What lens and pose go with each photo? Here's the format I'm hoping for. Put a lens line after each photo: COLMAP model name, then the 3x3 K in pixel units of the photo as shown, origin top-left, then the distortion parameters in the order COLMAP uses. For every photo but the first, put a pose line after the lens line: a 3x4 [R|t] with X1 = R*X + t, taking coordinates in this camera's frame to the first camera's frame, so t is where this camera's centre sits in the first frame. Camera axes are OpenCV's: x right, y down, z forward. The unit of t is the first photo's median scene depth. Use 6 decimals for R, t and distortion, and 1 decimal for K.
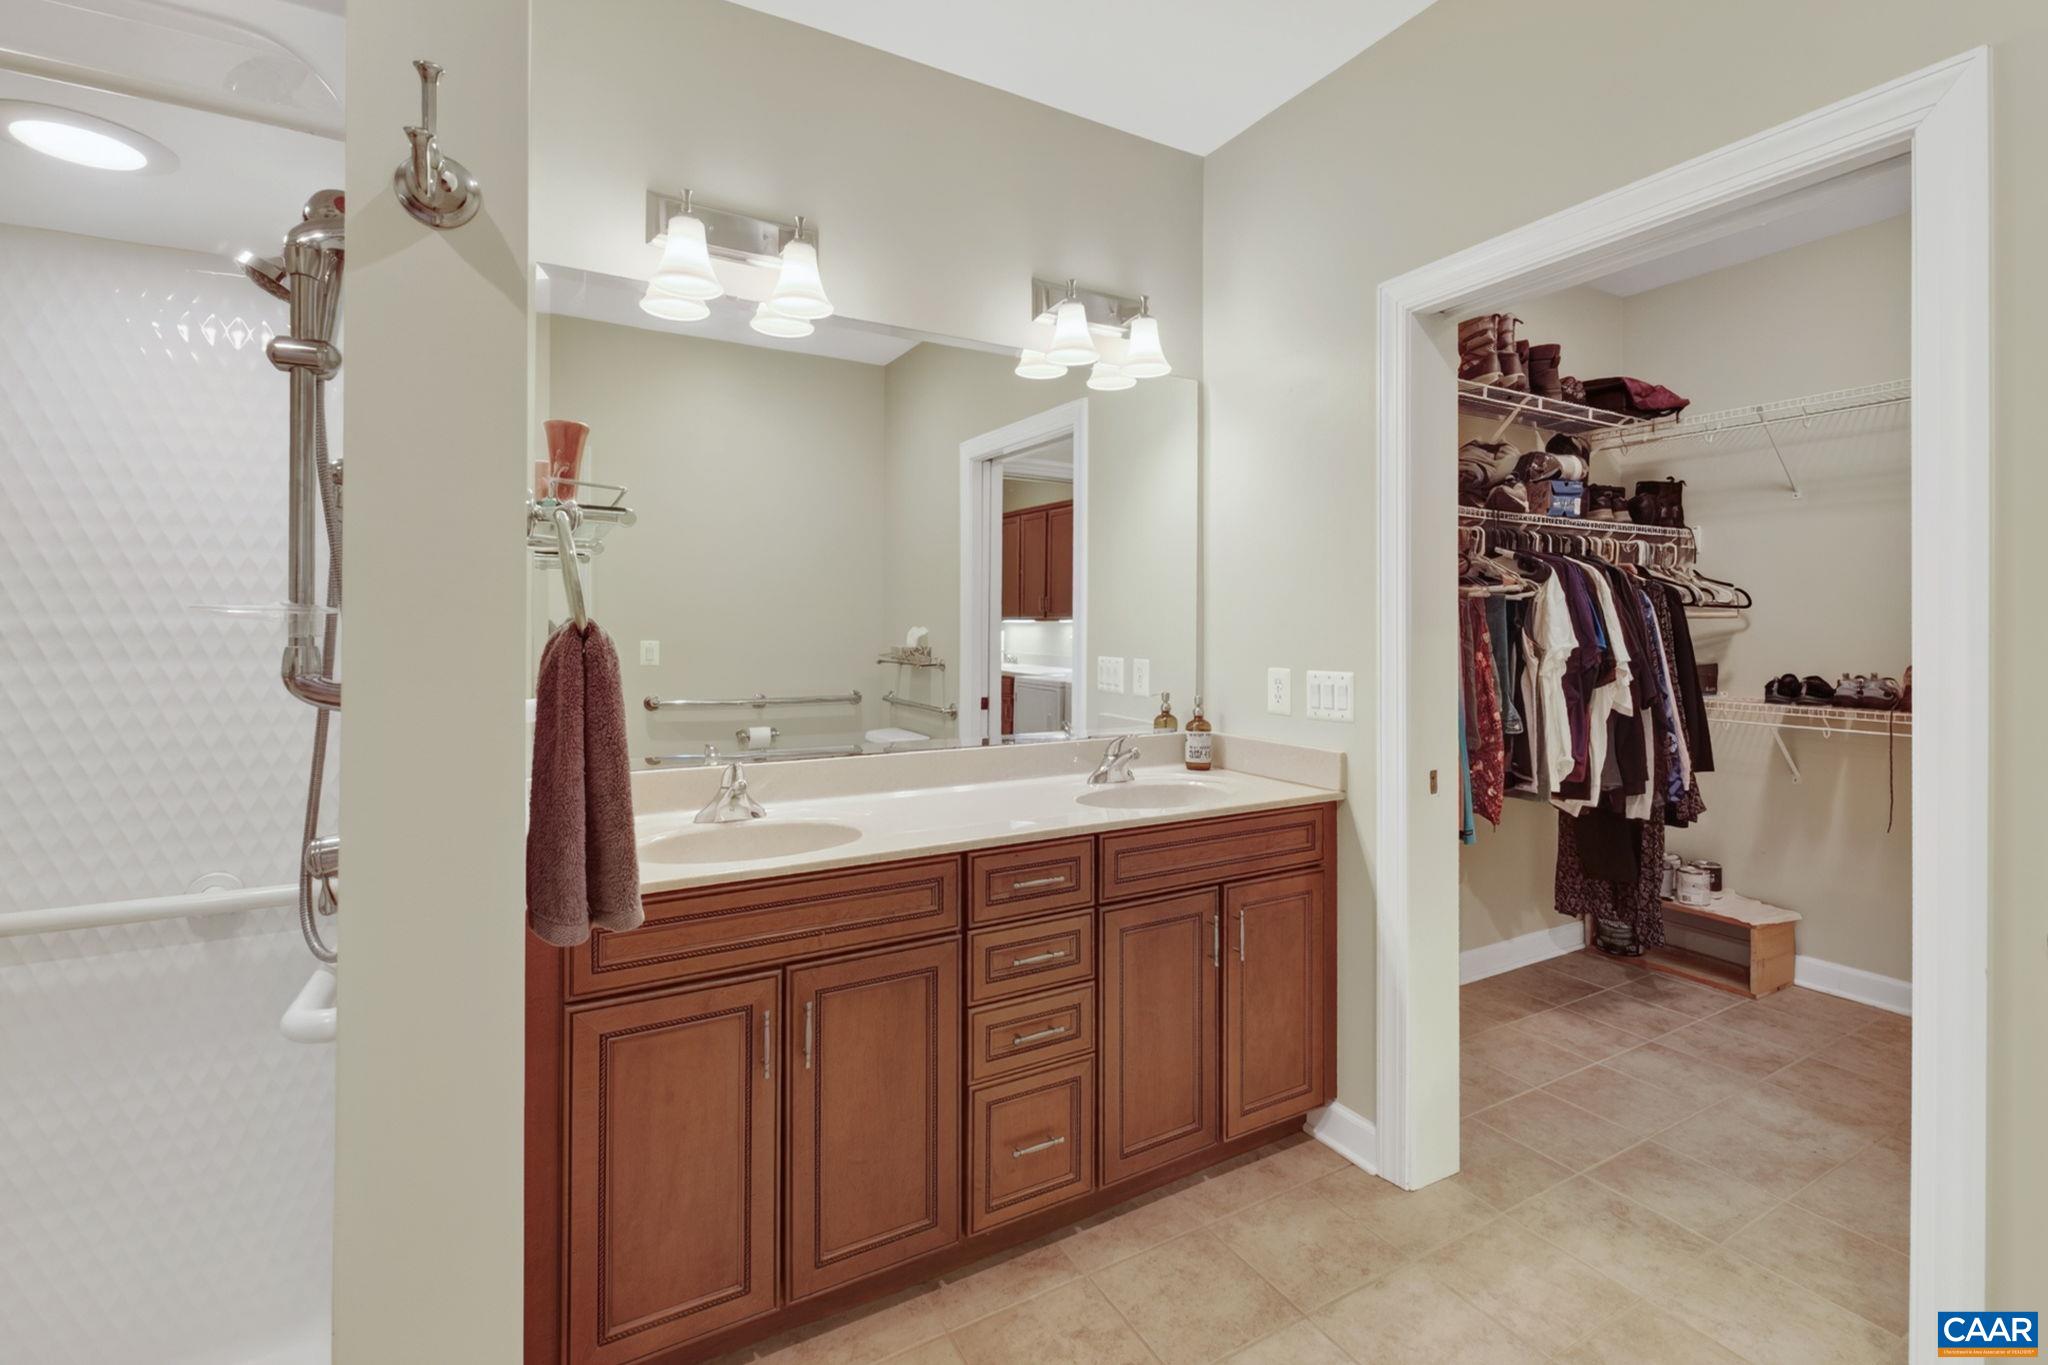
lens RADIAL K [[921.4, 0, 1048.9], [0, 921.4, 666.6], [0, 0, 1]] dist [-0.002367, -0.000027]
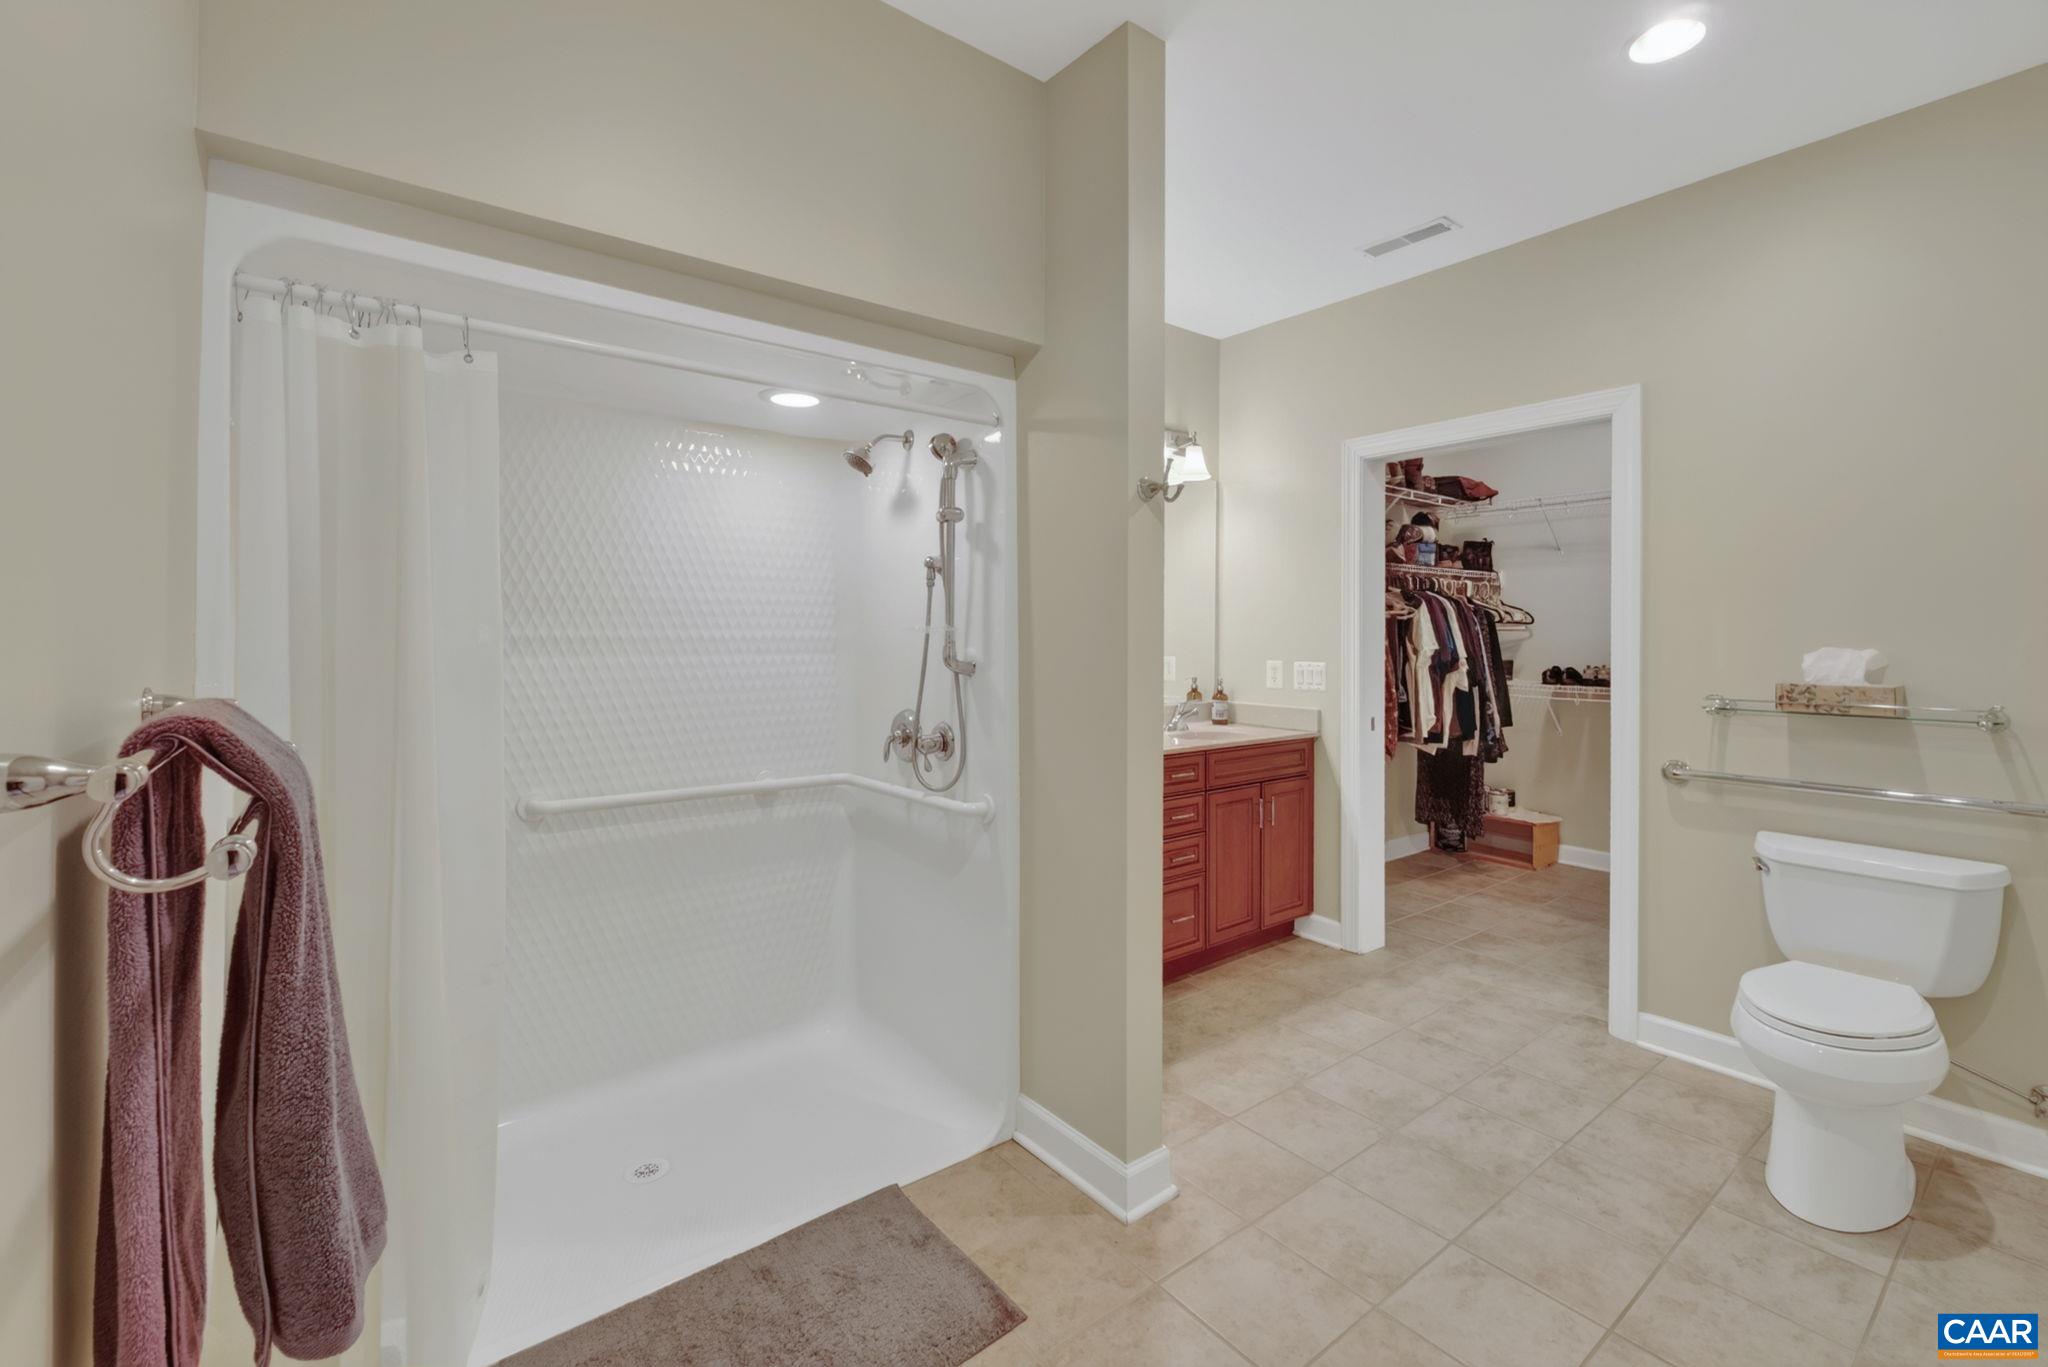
lens RADIAL K [[852.6, 0, 1019.4], [0, 852.6, 676.7], [0, 0, 1]] dist [-0.001519, -0.000242]
pose [[0.992770, -0.003105, 0.119993, -0.323950], [0.002285, 0.999973, 0.006971, 0.015693], [-0.120011, -0.006647, 0.992750, -0.388242]]
